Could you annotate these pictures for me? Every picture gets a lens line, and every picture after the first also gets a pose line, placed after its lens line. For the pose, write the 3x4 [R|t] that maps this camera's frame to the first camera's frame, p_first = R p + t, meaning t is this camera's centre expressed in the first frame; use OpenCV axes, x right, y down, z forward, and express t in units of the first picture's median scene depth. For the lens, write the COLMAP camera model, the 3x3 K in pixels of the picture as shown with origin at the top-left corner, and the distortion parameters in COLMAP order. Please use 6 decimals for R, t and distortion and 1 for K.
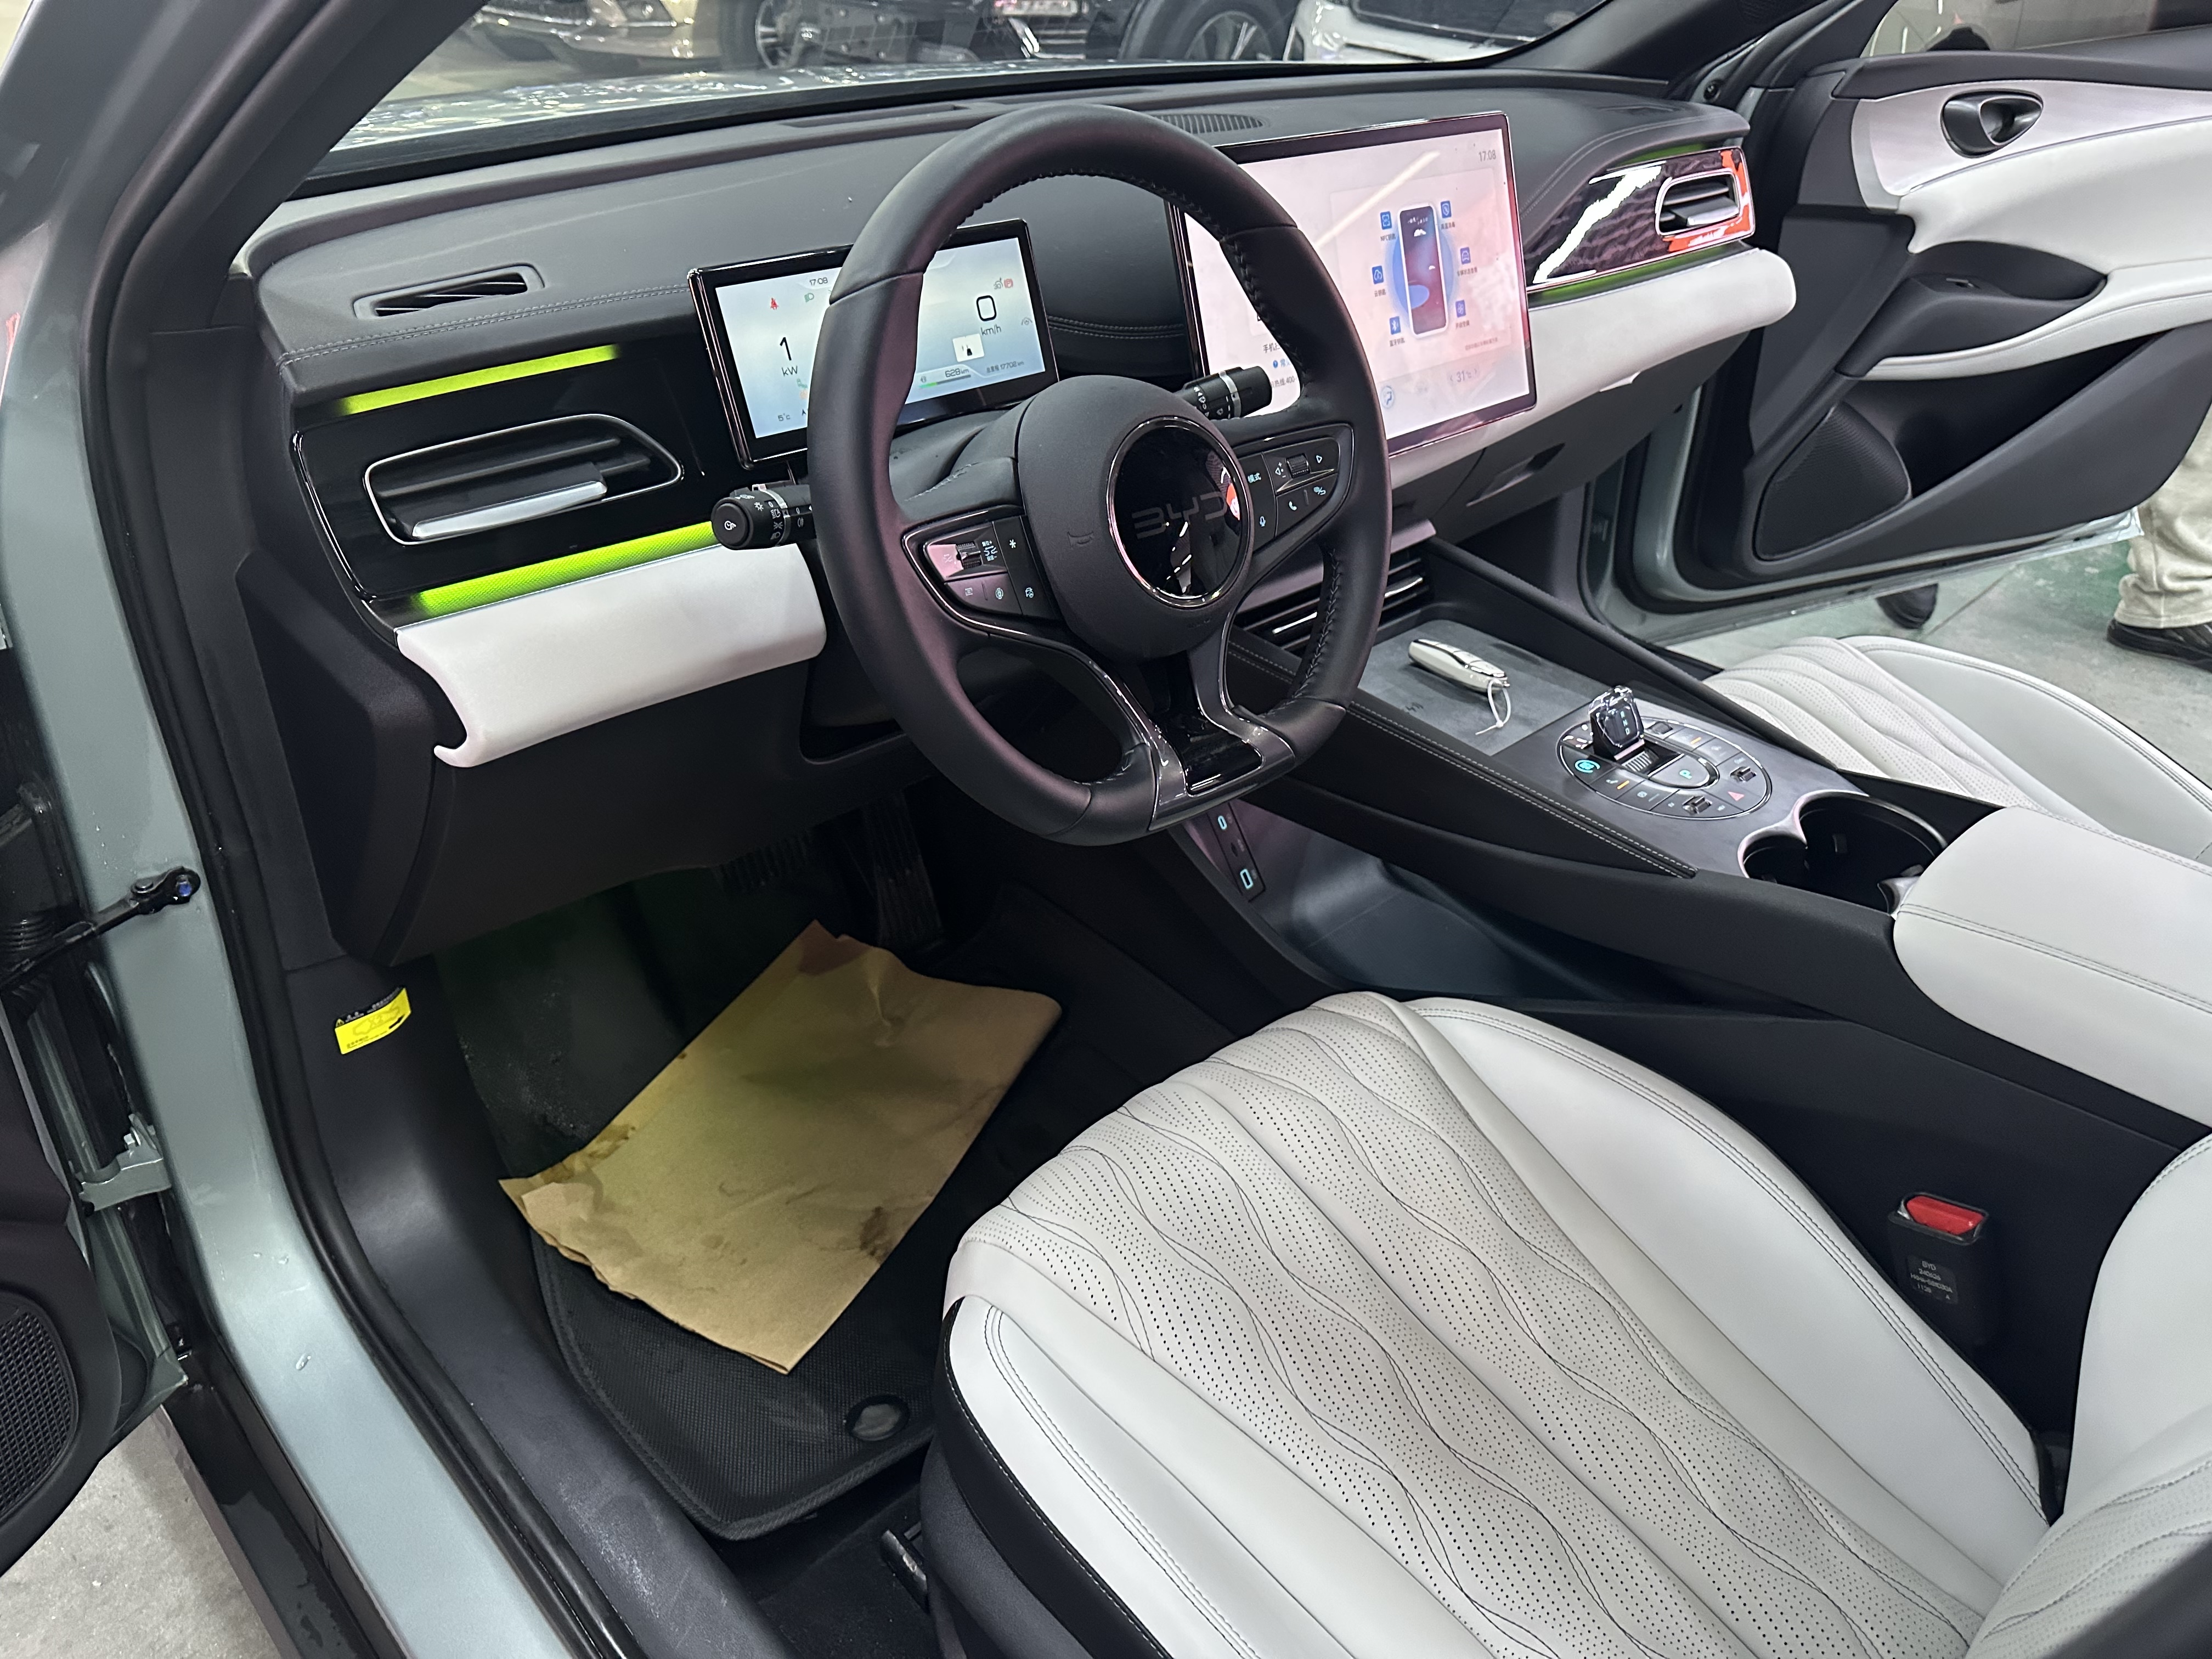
lens RADIAL K [[1531.7, 0, 1103.4], [0, 1531.7, 801.6], [0, 0, 1]] dist [0.001179, -0.046487]
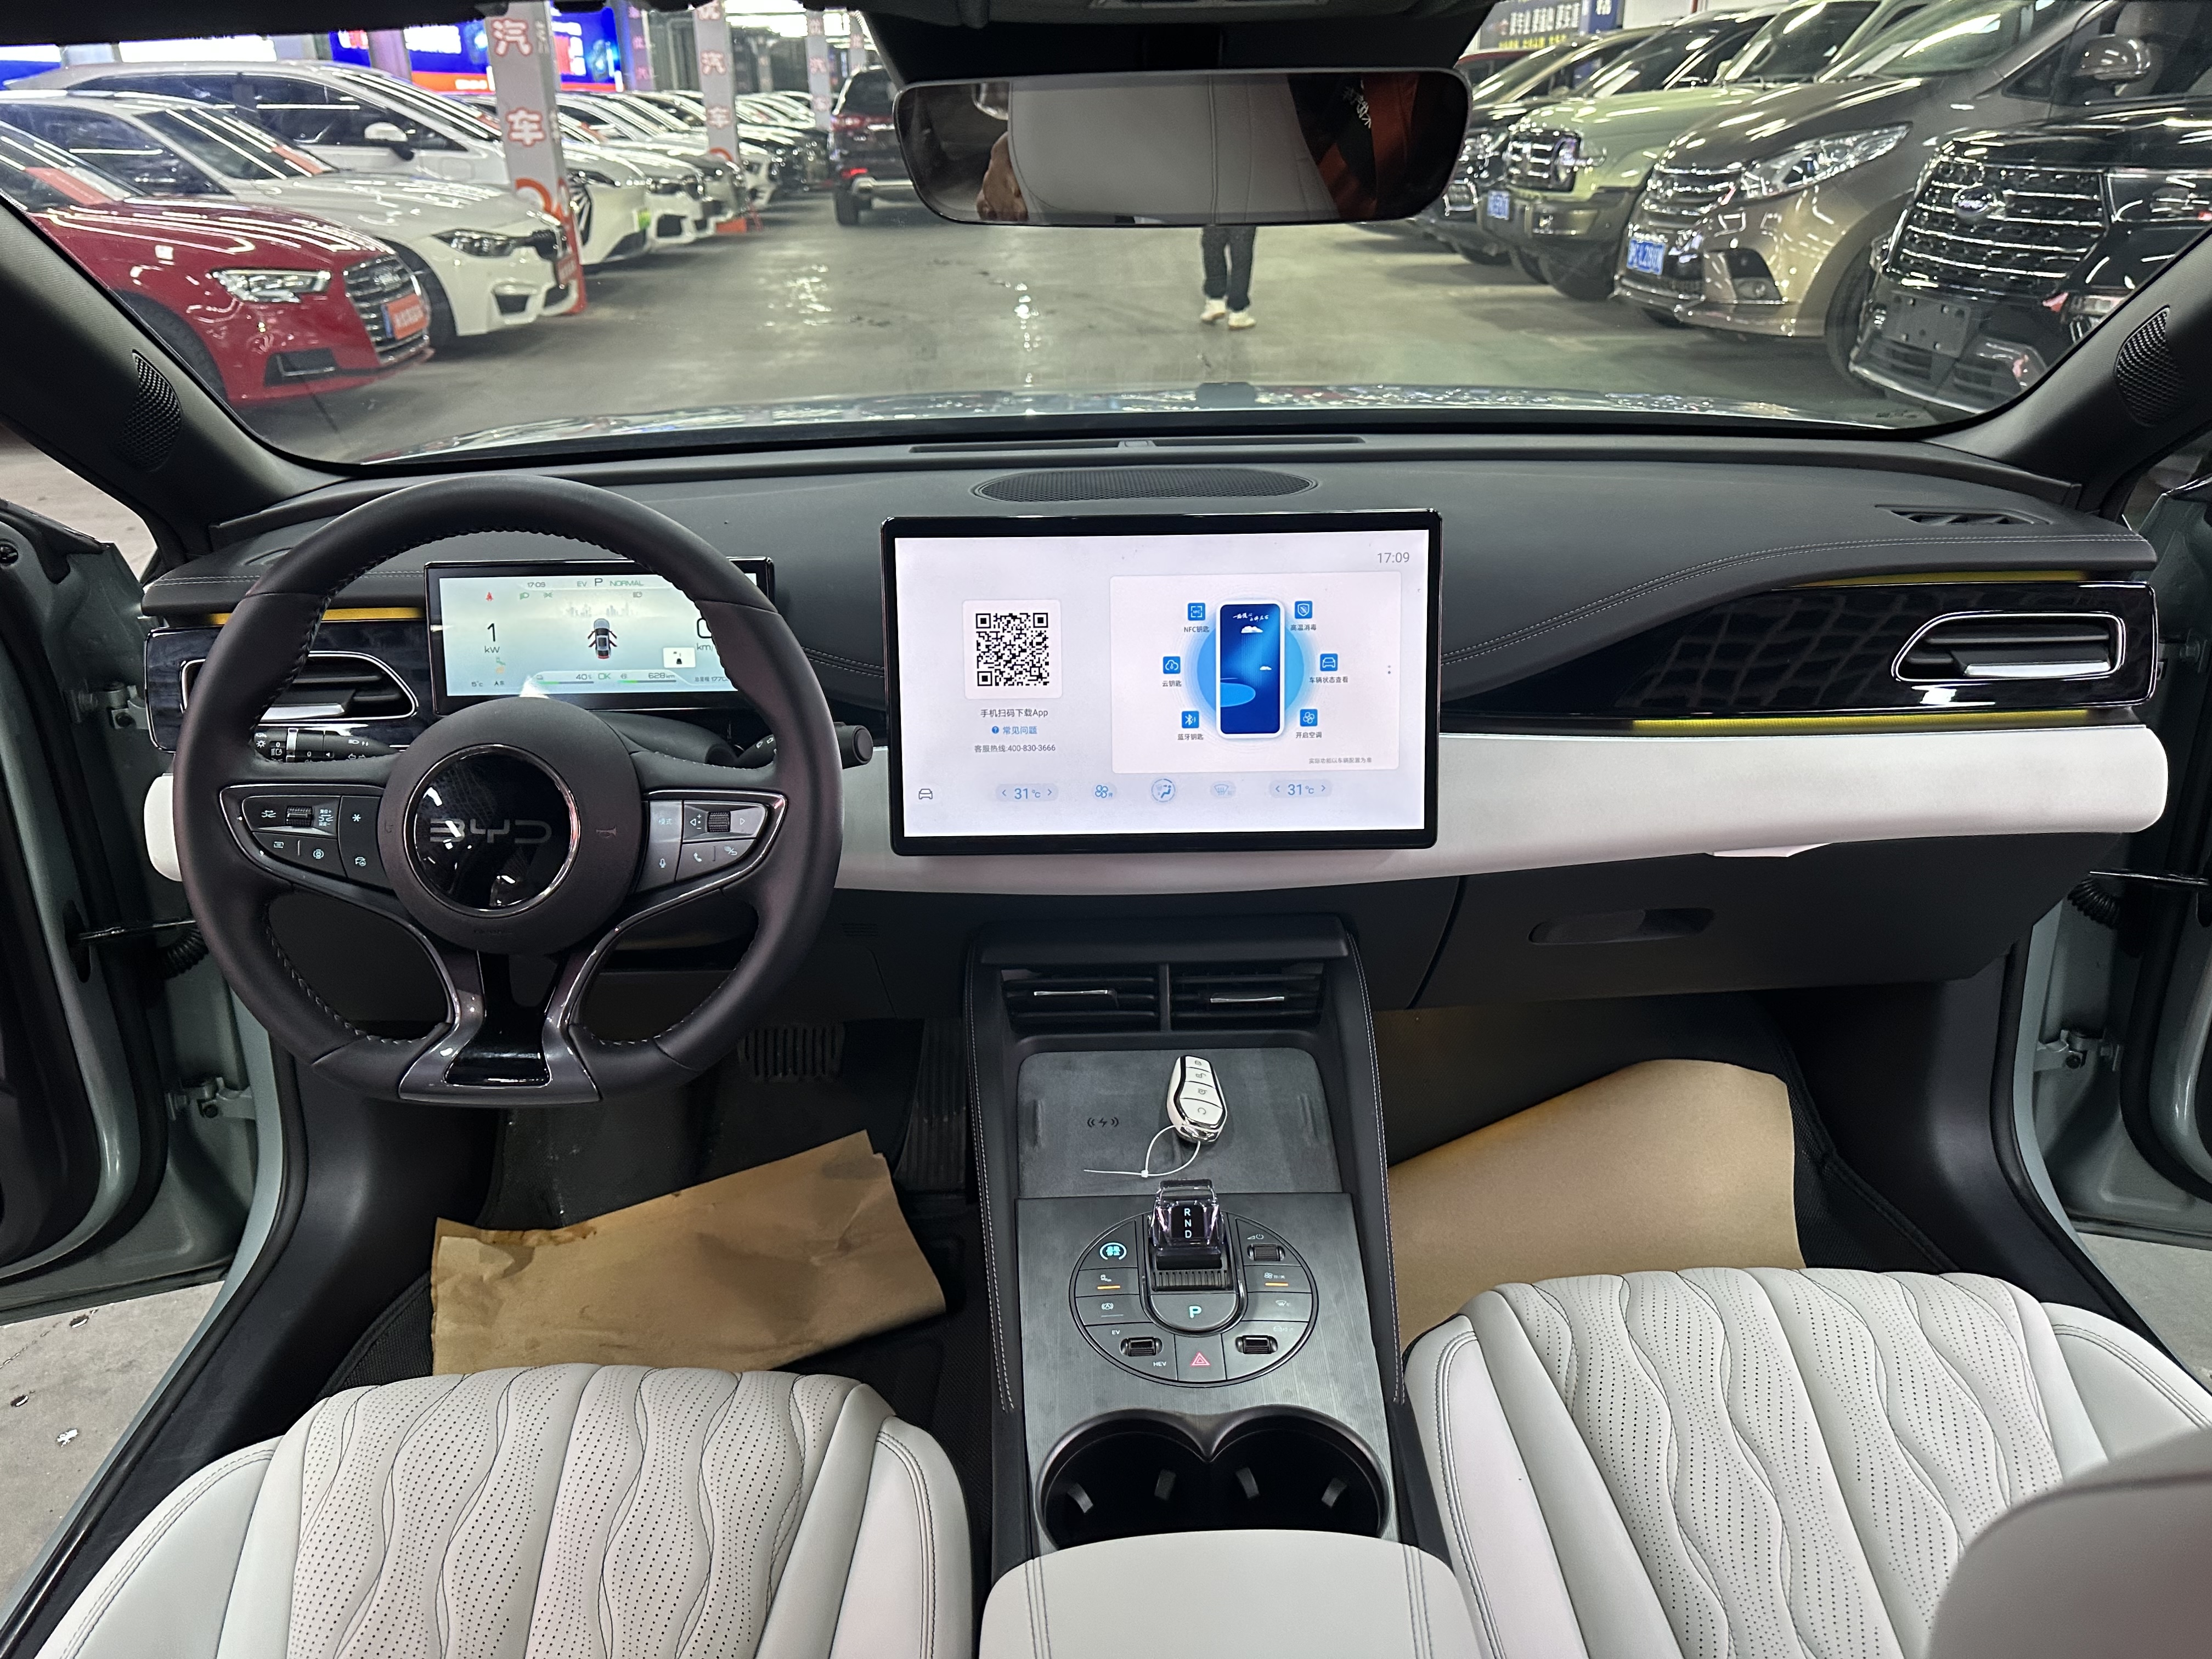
lens RADIAL K [[1516.5, 0, 1106.0], [0, 1516.5, 829.5], [0, 0, 1]] dist [0.089955, -0.130865]
pose [[0.747584, 0.243339, -0.617985, 0.727227], [-0.323027, 0.946215, -0.018186, -0.211132], [0.580321, 0.213221, 0.785980, 0.253980]]
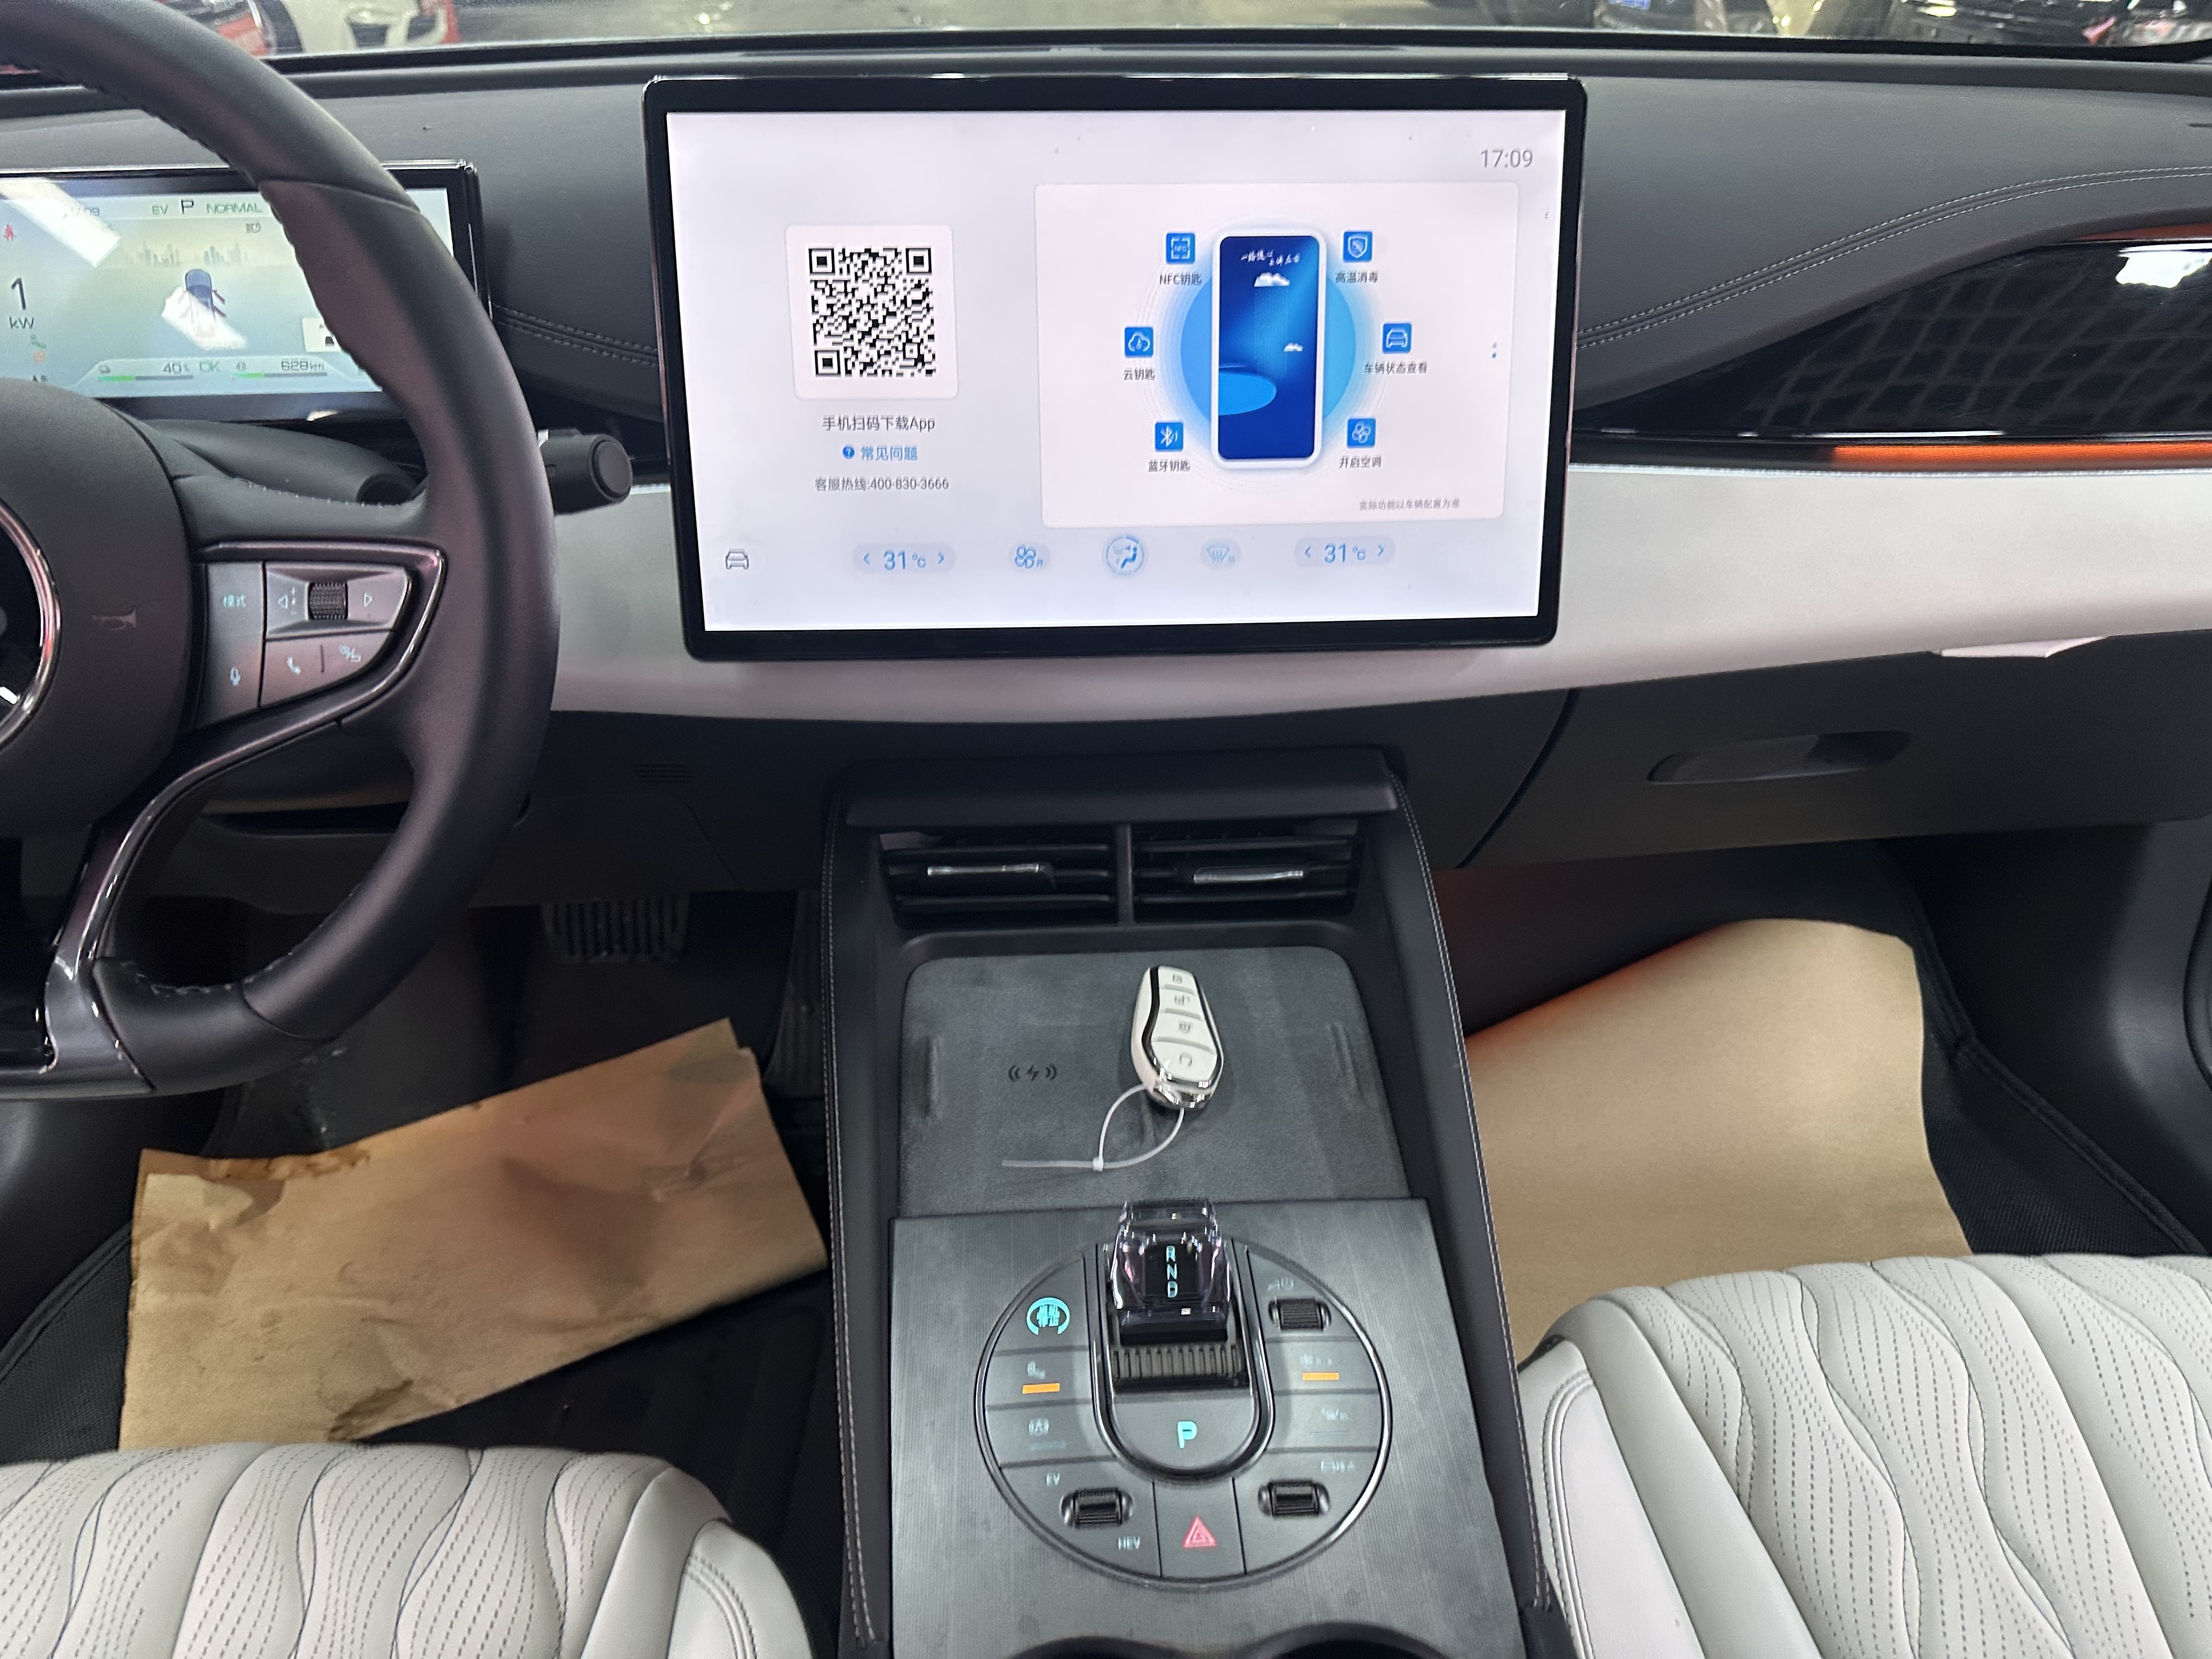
lens RADIAL K [[1516.5, 0, 1106.0], [0, 1516.5, 829.5], [0, 0, 1]] dist [0.089955, -0.130865]
pose [[0.772996, 0.315465, -0.550418, 0.522301], [-0.319520, 0.943121, 0.091811, -0.214163], [0.548074, 0.104900, 0.829826, 0.522616]]
